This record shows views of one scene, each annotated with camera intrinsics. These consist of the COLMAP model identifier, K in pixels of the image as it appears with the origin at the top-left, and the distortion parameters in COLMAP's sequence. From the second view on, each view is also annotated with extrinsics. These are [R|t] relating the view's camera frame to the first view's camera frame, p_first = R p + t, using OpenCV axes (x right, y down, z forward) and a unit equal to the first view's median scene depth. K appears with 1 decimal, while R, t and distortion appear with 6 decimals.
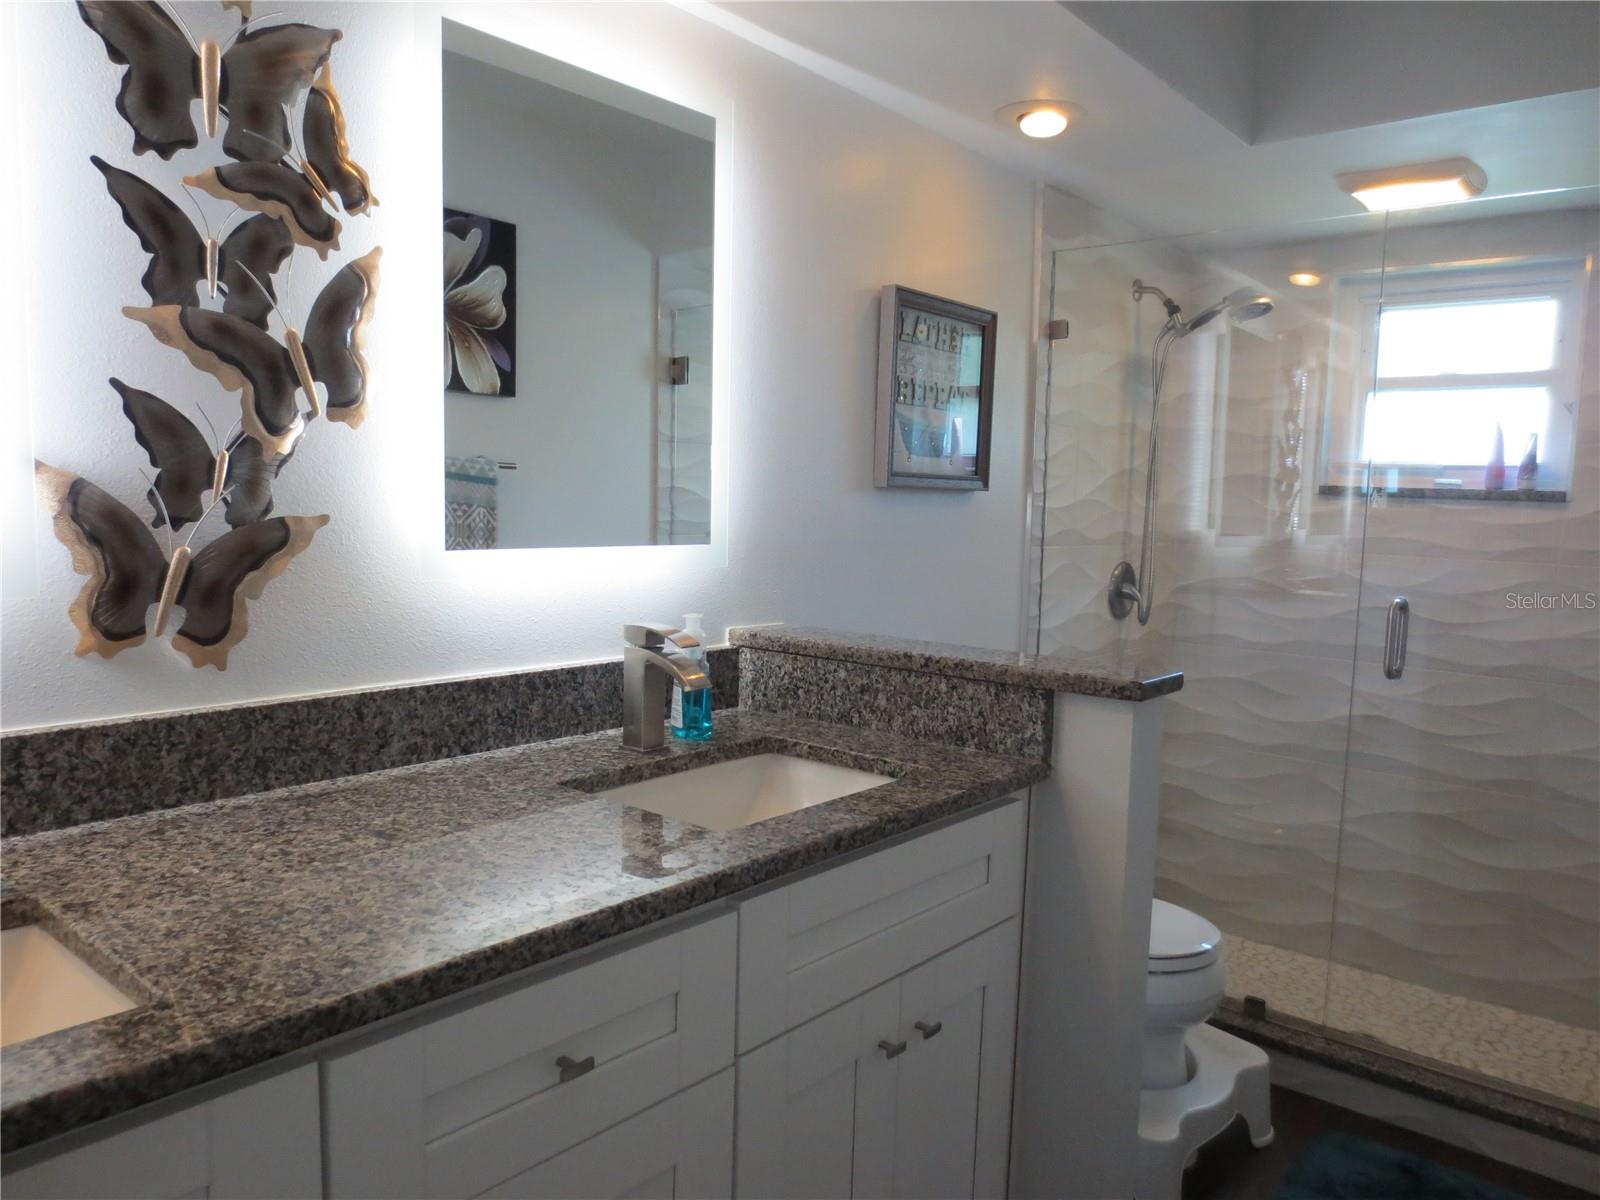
lens RADIAL K [[1133.7, 0, 800.6], [0, 1133.7, 602.0], [0, 0, 1]] dist [-0.041227, 0.024555]
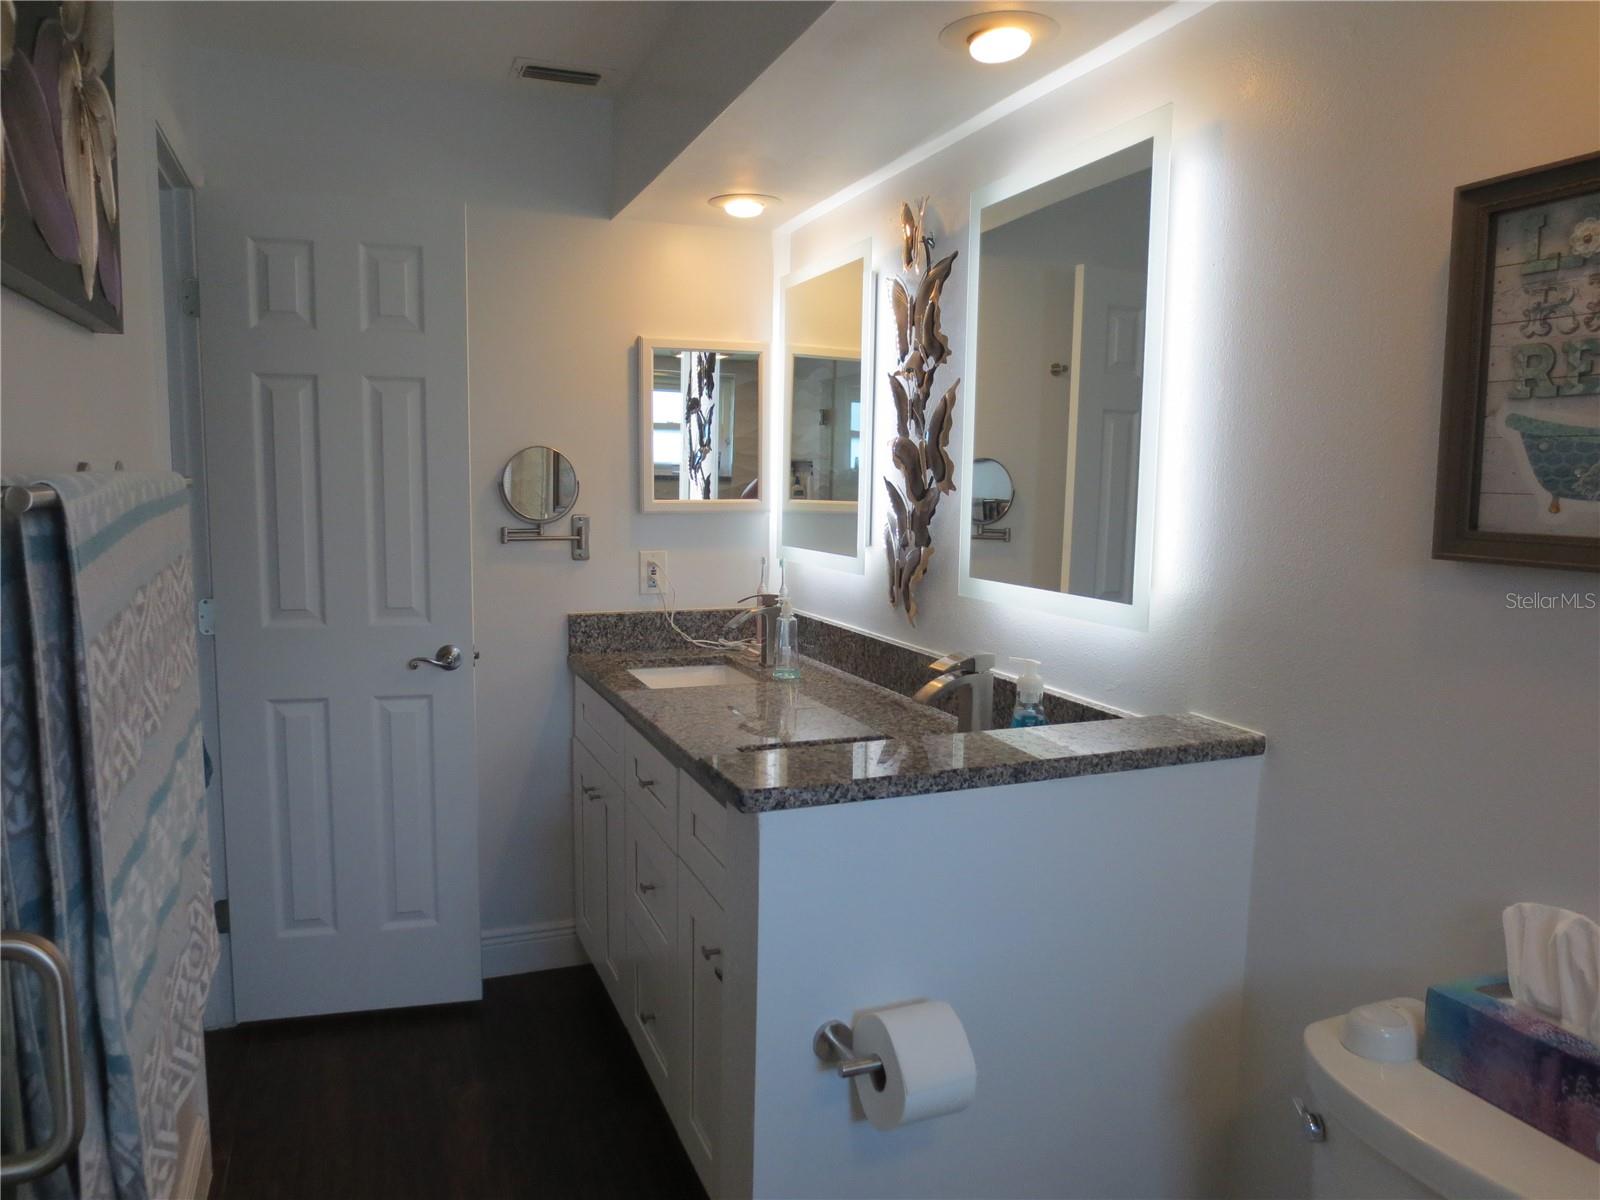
lens RADIAL K [[1133.7, 0, 800.3], [0, 1133.7, 604.2], [0, 0, 1]] dist [-0.041227, 0.024555]
pose [[-0.472022, 0.070320, -0.878778, 0.995718], [-0.103720, 0.985461, 0.134568, -0.173288], [0.875464, 0.154666, -0.457865, 1.387411]]
